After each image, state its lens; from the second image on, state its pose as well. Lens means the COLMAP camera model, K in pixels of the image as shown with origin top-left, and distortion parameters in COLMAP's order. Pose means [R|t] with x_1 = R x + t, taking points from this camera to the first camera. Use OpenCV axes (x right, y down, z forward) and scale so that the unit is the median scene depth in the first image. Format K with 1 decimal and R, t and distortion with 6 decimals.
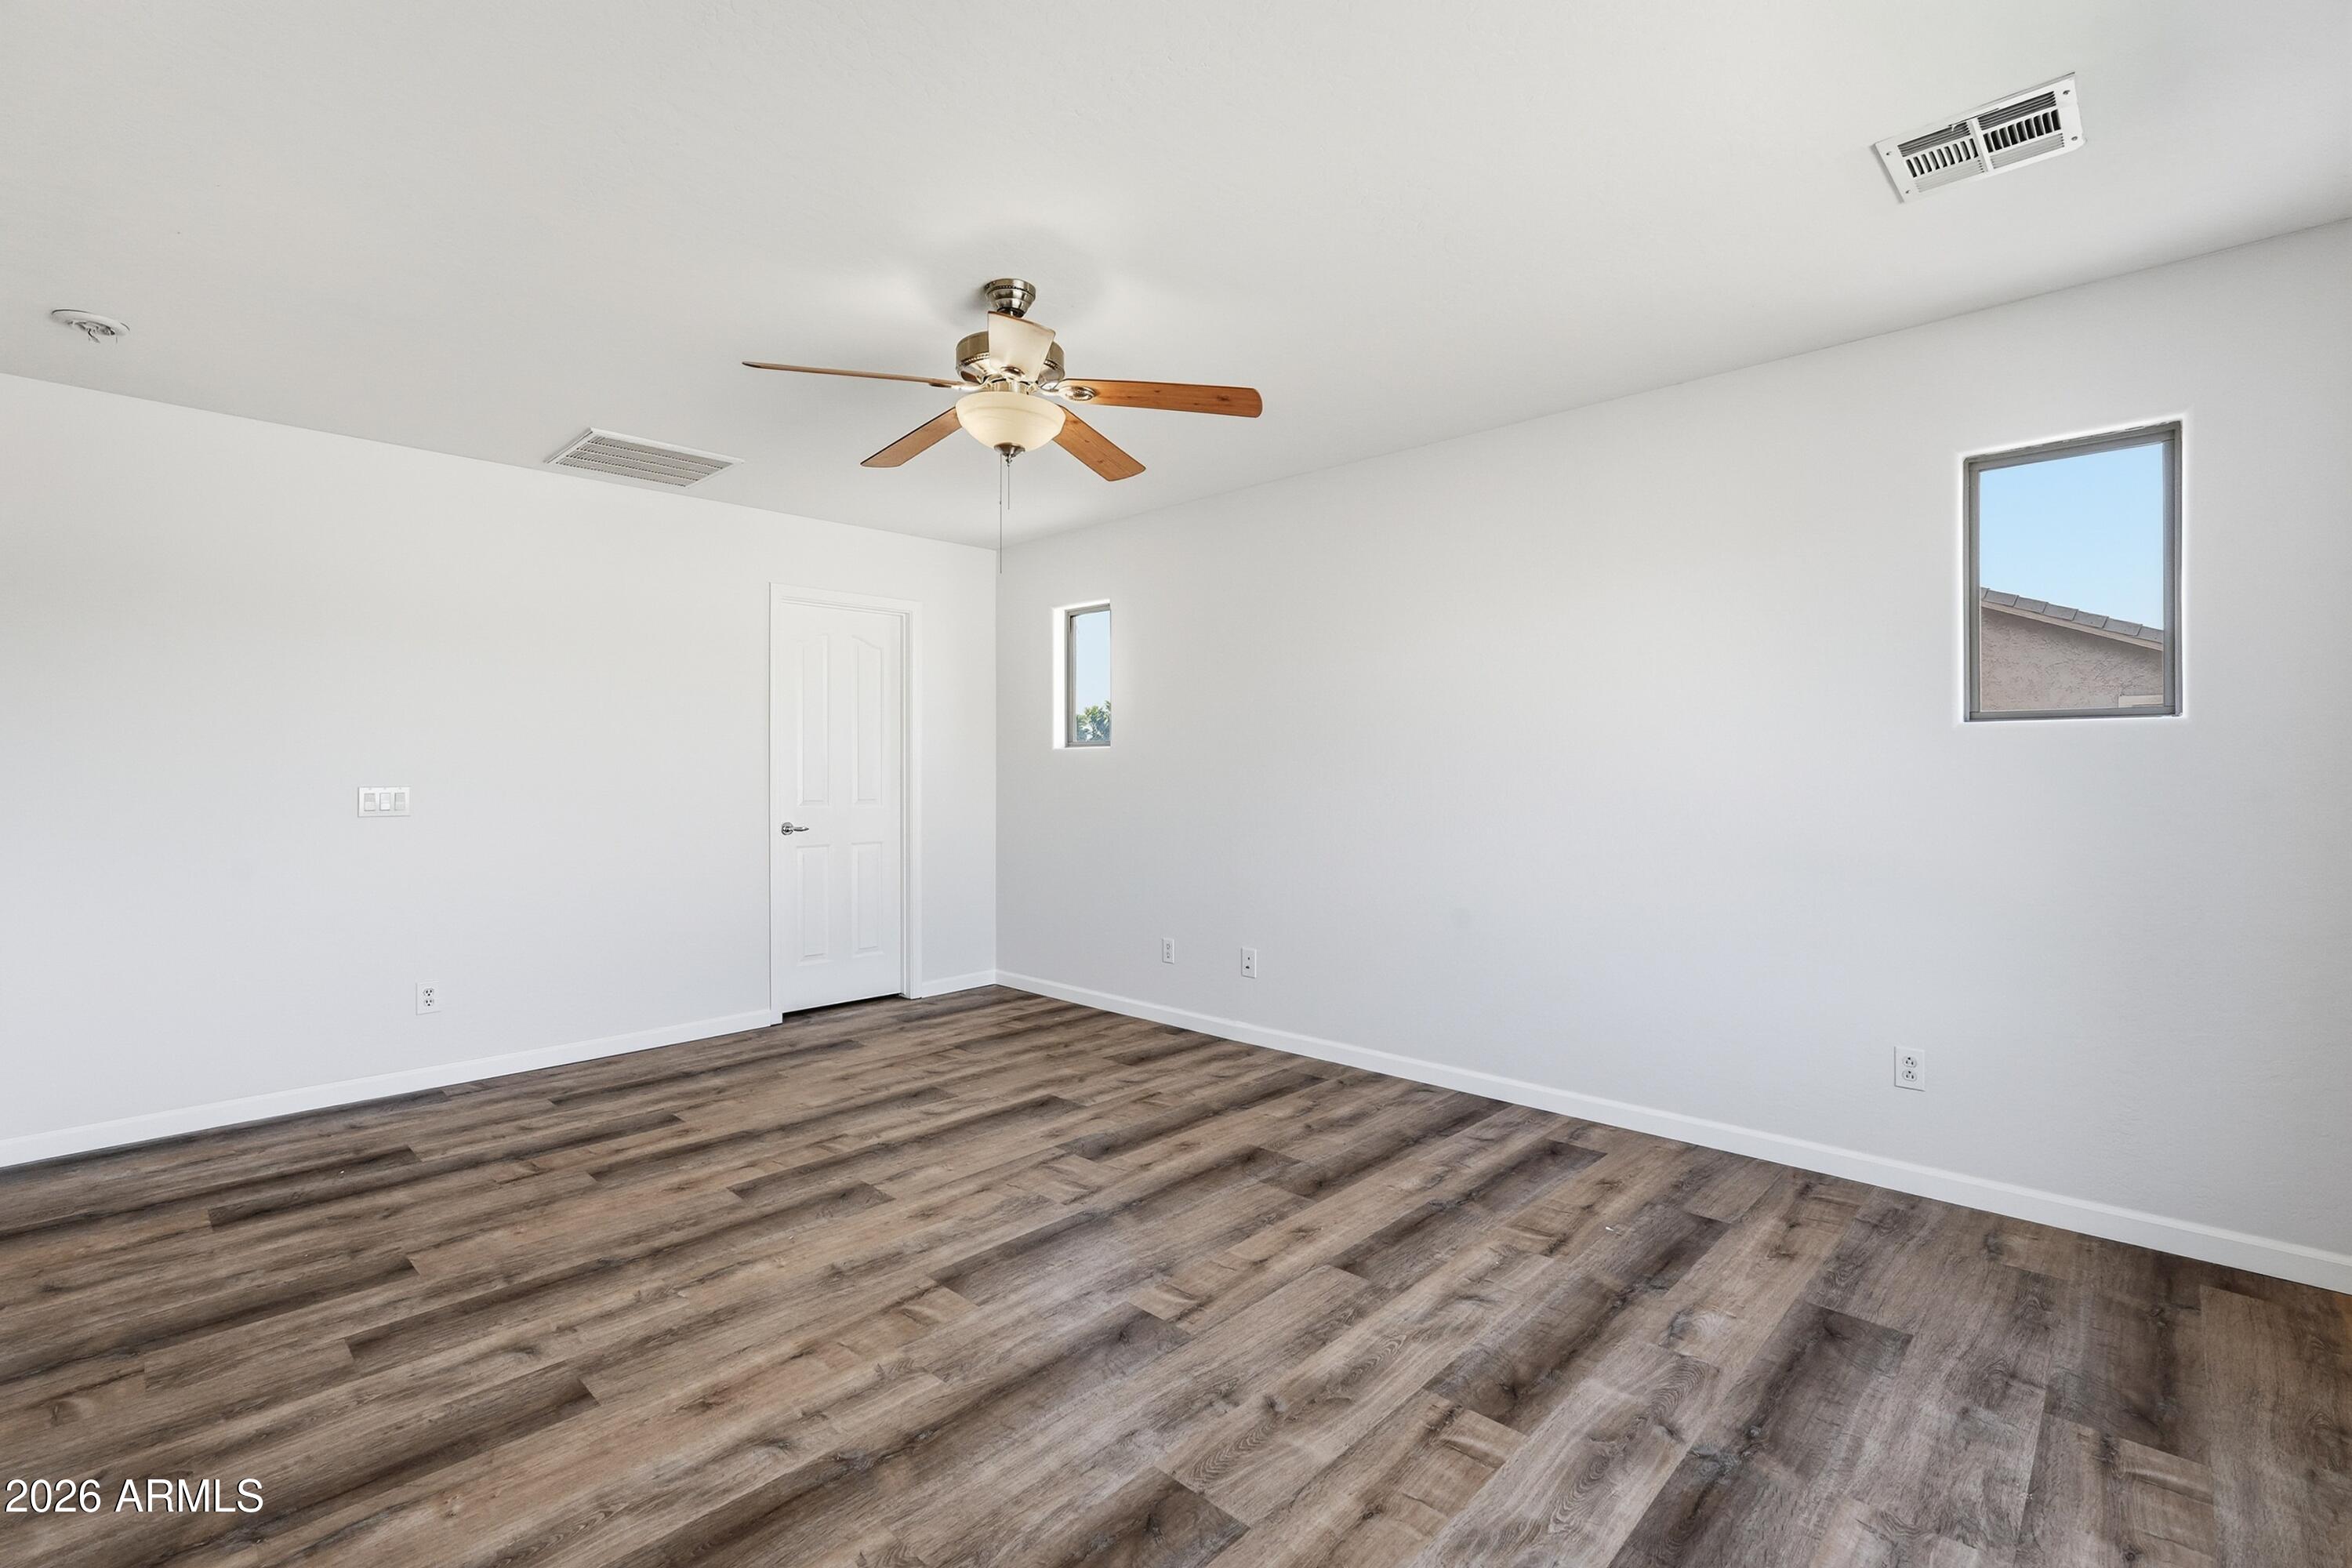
lens RADIAL K [[1053.7, 0, 1168.1], [0, 1053.7, 755.2], [0, 0, 1]] dist [-0.016881, 0.007850]
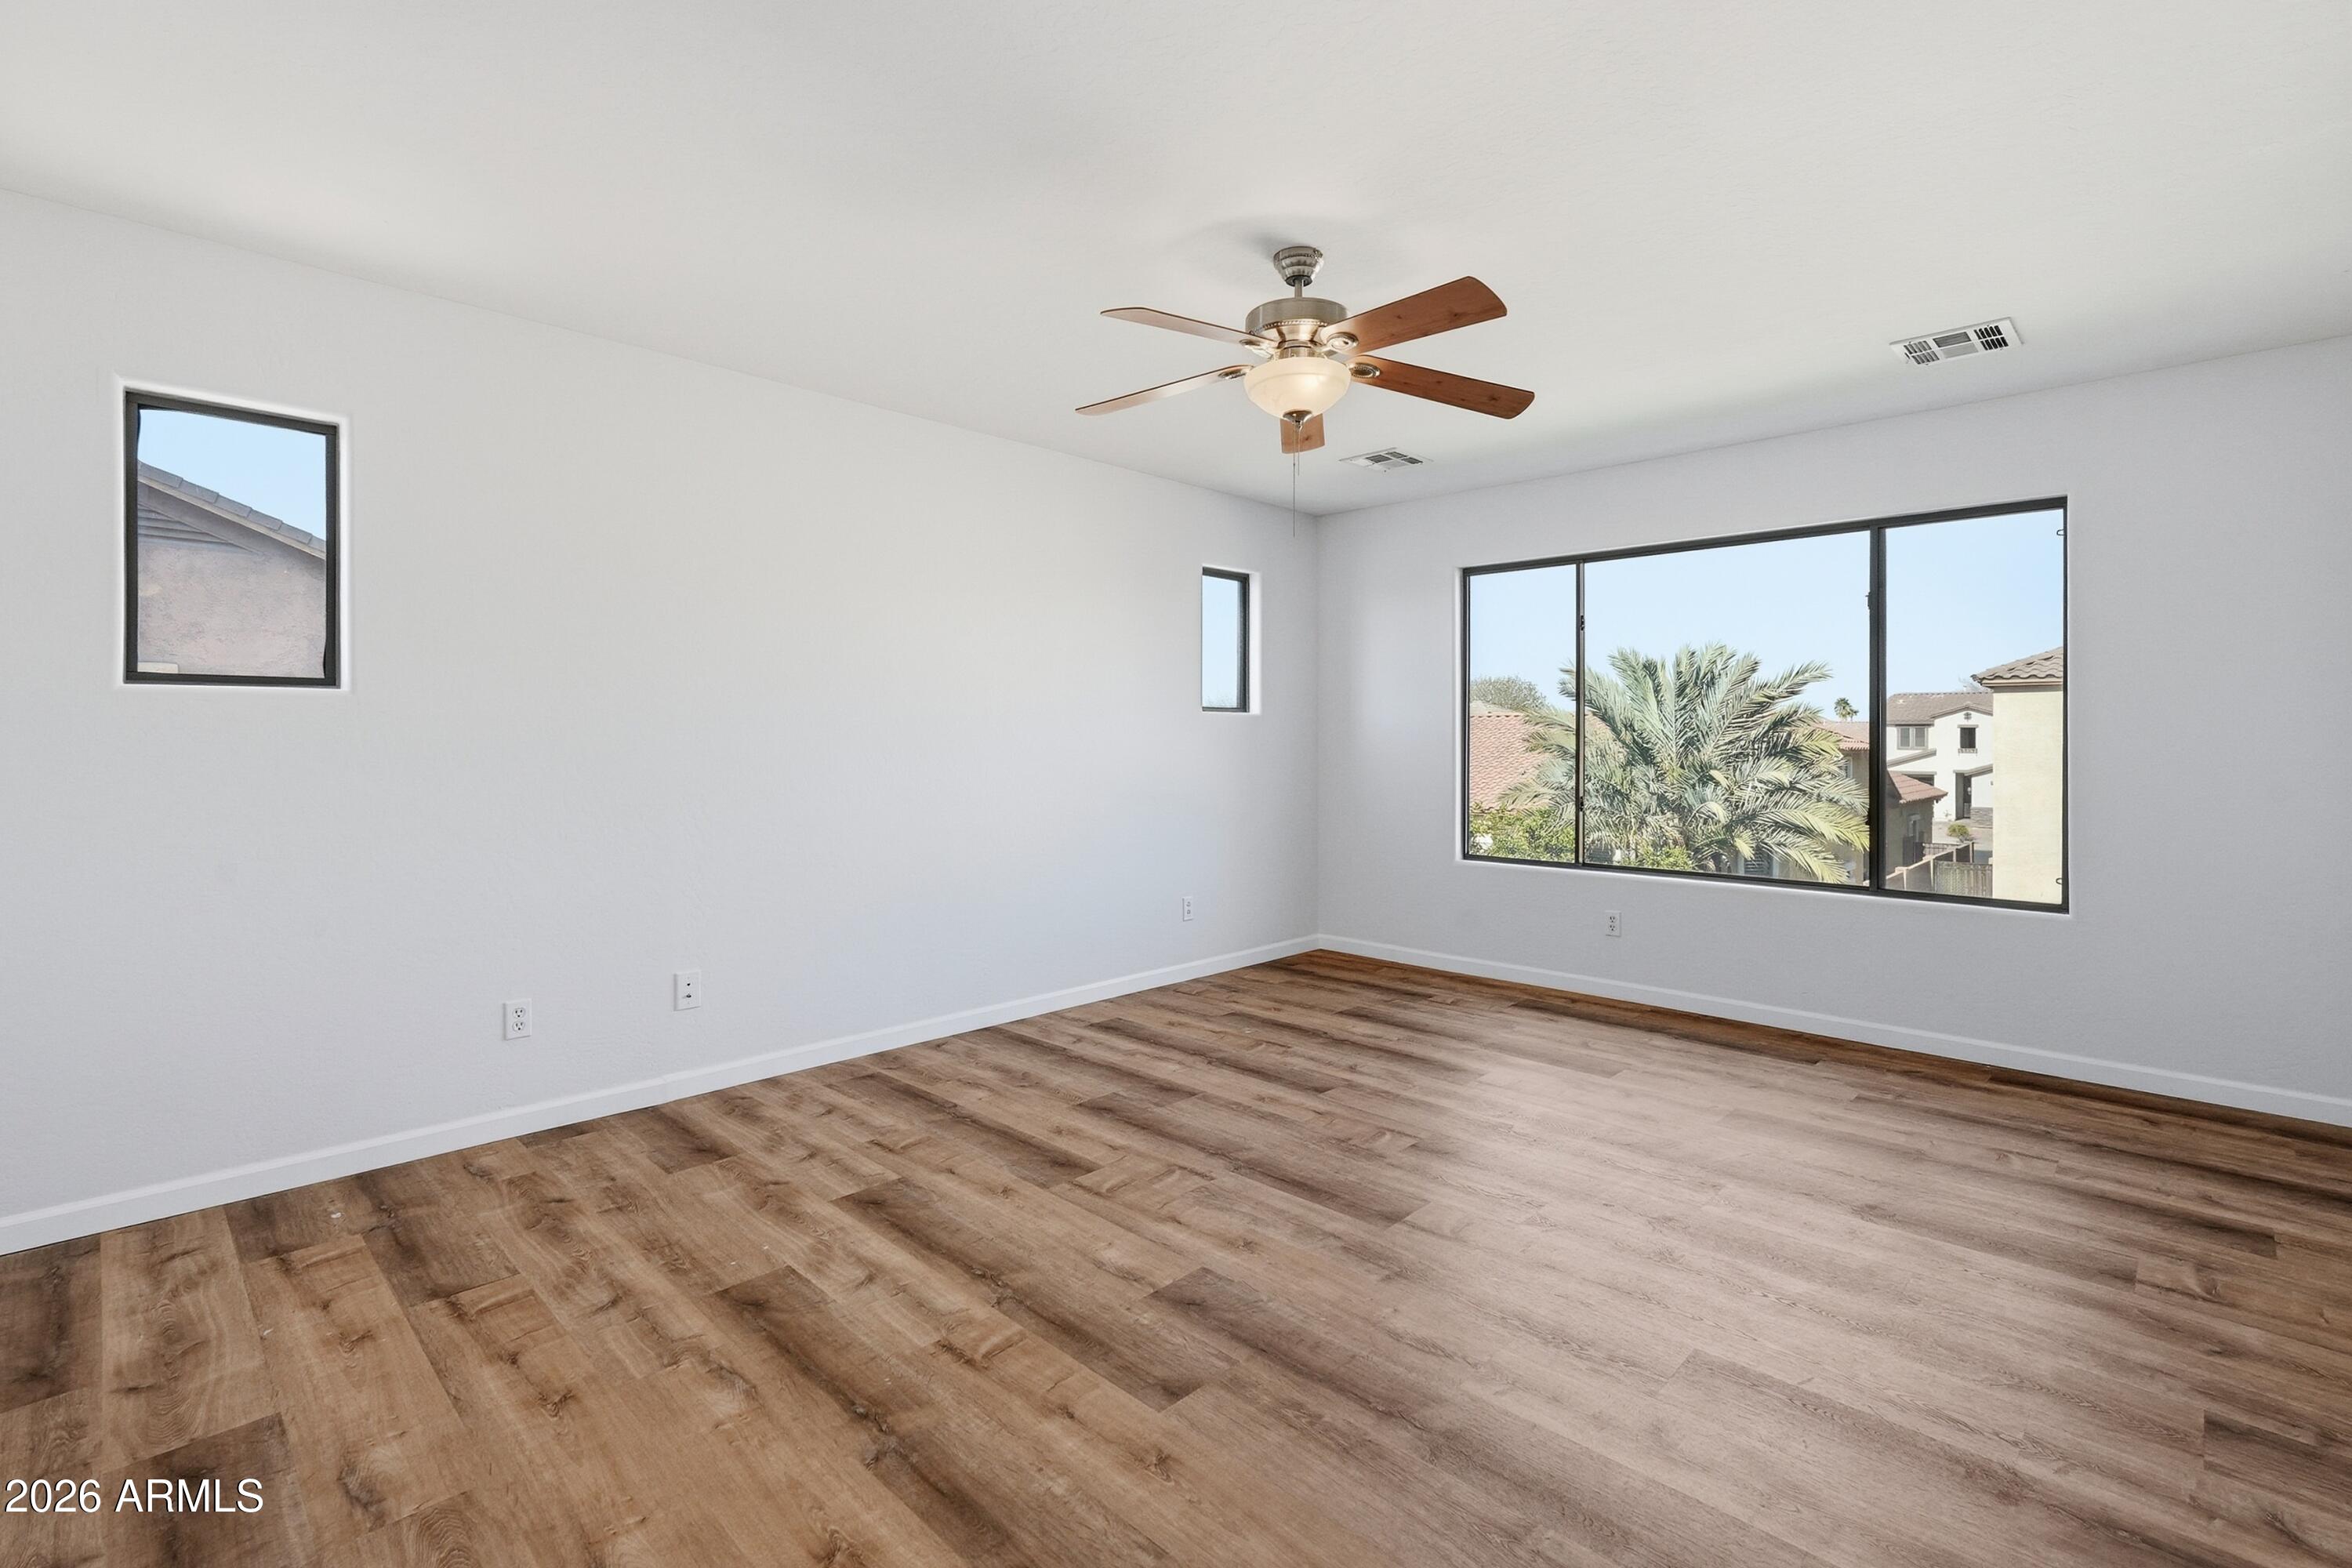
lens RADIAL K [[1053.7, 0, 1168.1], [0, 1053.7, 755.2], [0, 0, 1]] dist [-0.016881, 0.007850]
pose [[0.009737, -0.009931, 0.999903, -1.038268], [-0.016781, 0.999808, 0.010093, 0.021637], [-0.999812, -0.016878, 0.009569, 1.003101]]
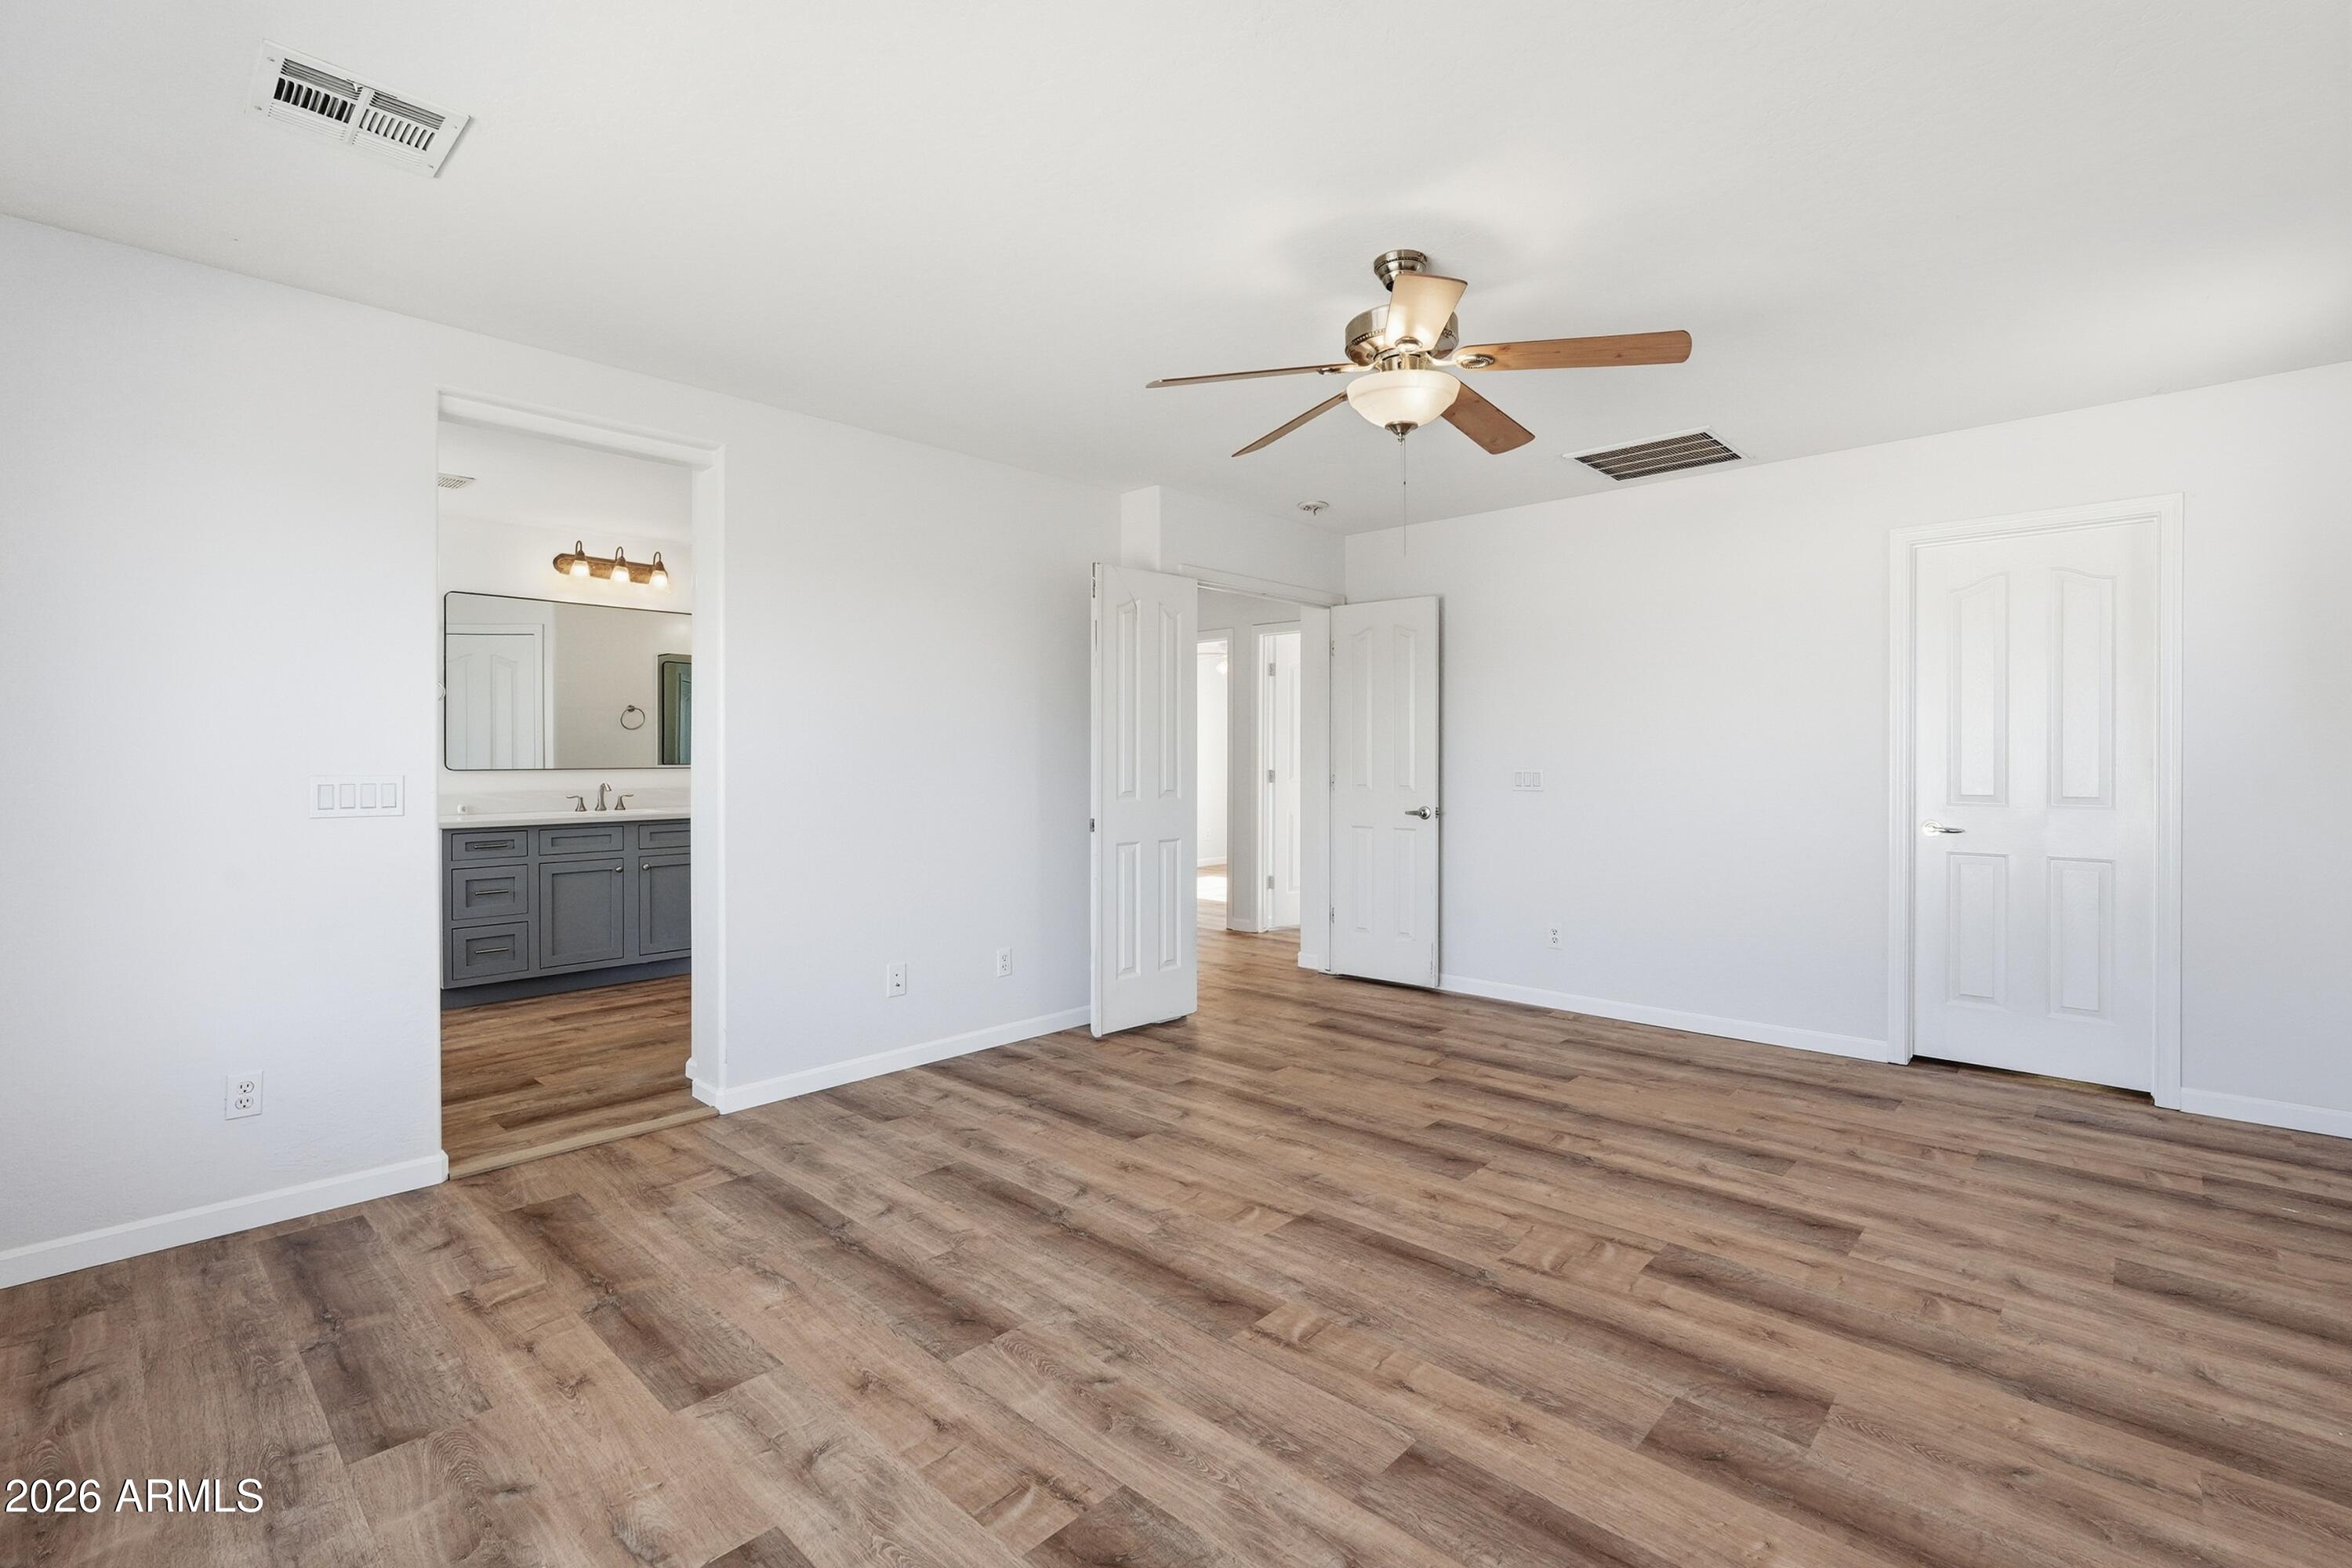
lens RADIAL K [[1053.7, 0, 1168.1], [0, 1053.7, 755.2], [0, 0, 1]] dist [-0.016881, 0.007850]
pose [[0.010813, 0.002218, -0.999939, 0.739005], [0.015156, 0.999882, 0.002382, 0.003516], [0.999827, -0.015181, 0.010778, 0.696610]]
